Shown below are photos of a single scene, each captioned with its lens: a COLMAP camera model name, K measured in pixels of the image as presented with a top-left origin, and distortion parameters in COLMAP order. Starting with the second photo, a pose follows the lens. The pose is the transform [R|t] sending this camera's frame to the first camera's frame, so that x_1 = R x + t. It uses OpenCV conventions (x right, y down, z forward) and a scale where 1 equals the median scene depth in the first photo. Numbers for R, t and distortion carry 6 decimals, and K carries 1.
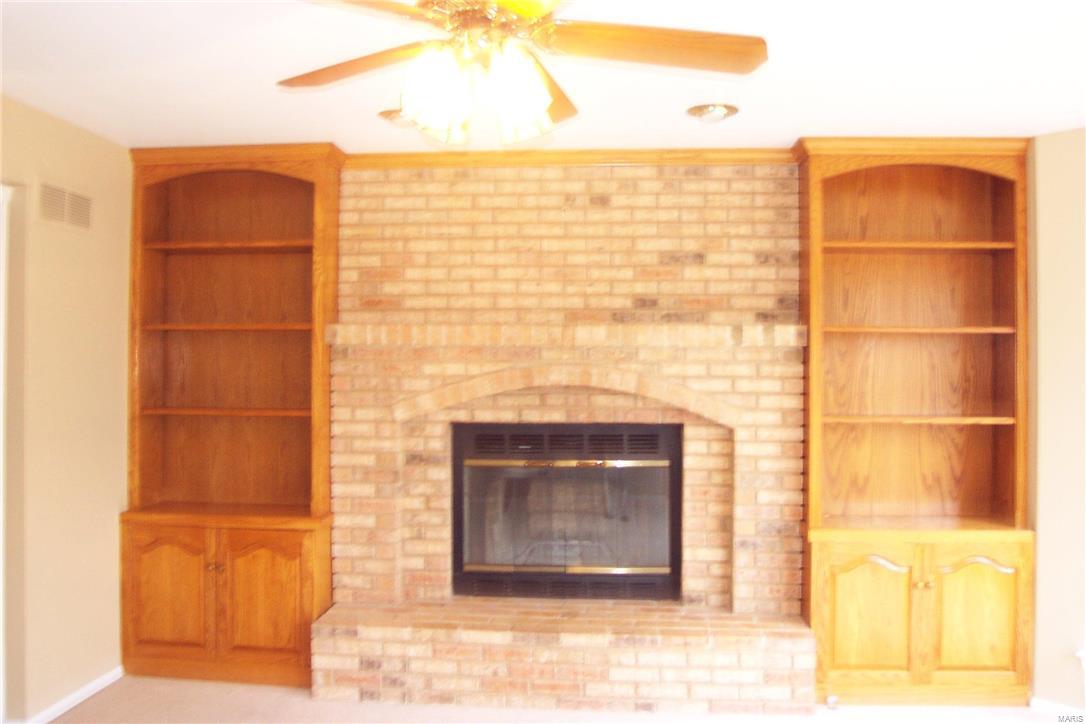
lens RADIAL K [[875.4, 0, 548.9], [0, 875.4, 353.0], [0, 0, 1]] dist [-0.120775, 0.079897]
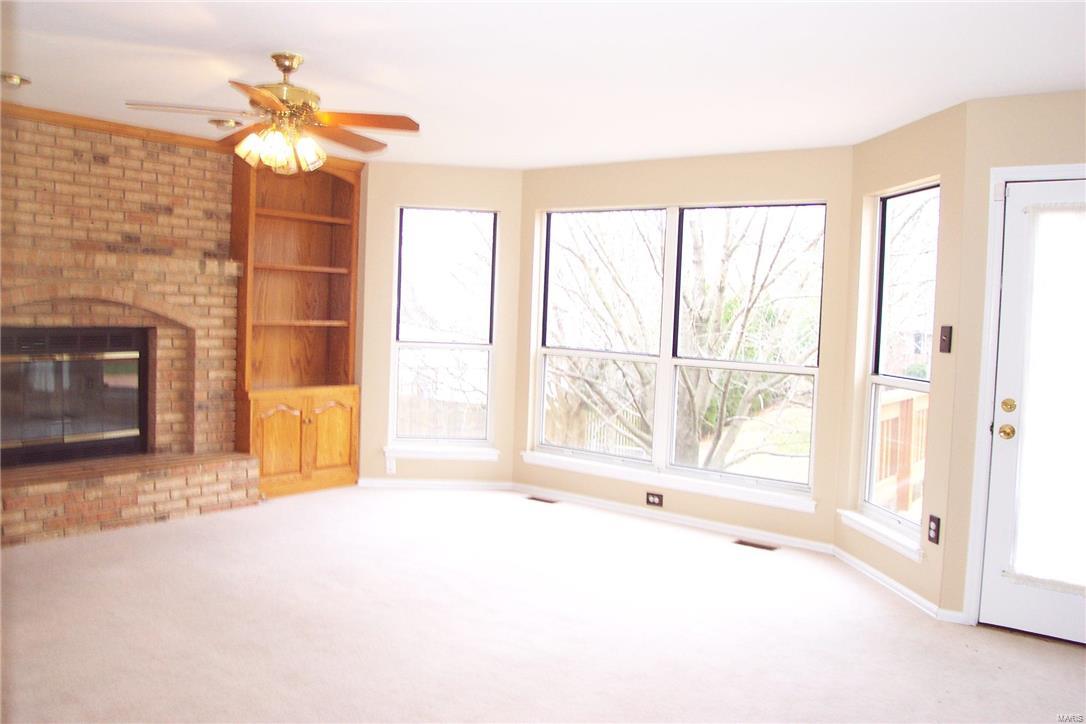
lens RADIAL K [[875.4, 0, 548.9], [0, 875.4, 353.0], [0, 0, 1]] dist [-0.120775, 0.079897]
pose [[0.552272, -0.026666, 0.833237, -0.663483], [-0.043639, 0.997193, 0.060836, 0.011564], [-0.832521, -0.069959, 0.549559, -0.303212]]
